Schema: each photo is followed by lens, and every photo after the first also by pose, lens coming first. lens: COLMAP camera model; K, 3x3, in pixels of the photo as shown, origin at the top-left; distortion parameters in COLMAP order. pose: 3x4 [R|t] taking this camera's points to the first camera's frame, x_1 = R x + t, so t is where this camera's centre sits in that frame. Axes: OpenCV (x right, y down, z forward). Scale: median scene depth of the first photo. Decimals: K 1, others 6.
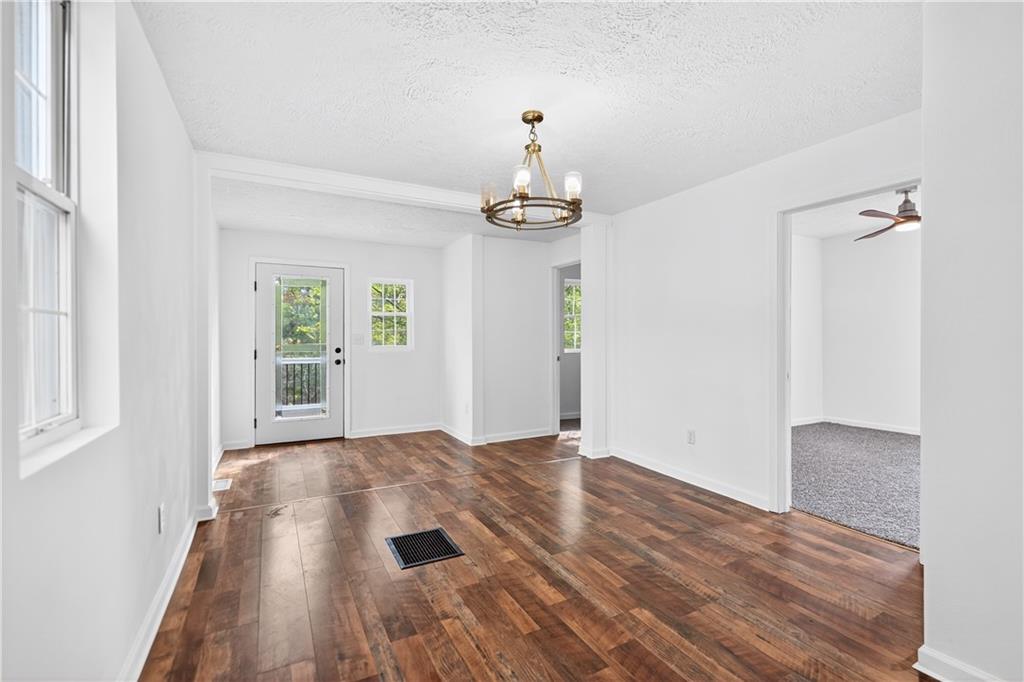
lens RADIAL K [[451.7, 0, 516.0], [0, 451.7, 338.9], [0, 0, 1]] dist [-0.003622, -0.000347]
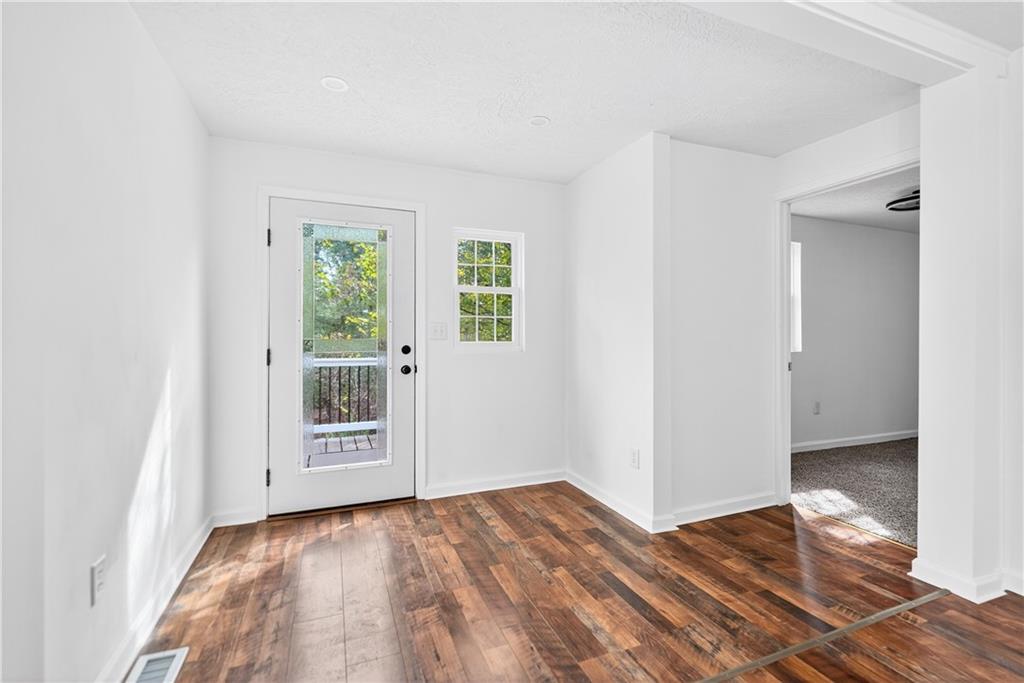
lens RADIAL K [[451.7, 0, 507.9], [0, 451.7, 334.9], [0, 0, 1]] dist [-0.003622, -0.000347]
pose [[0.993271, 0.001627, -0.115800, -0.233885], [-0.001607, 0.999999, 0.000265, 0.006447], [0.115801, -0.000077, 0.993272, 0.518740]]
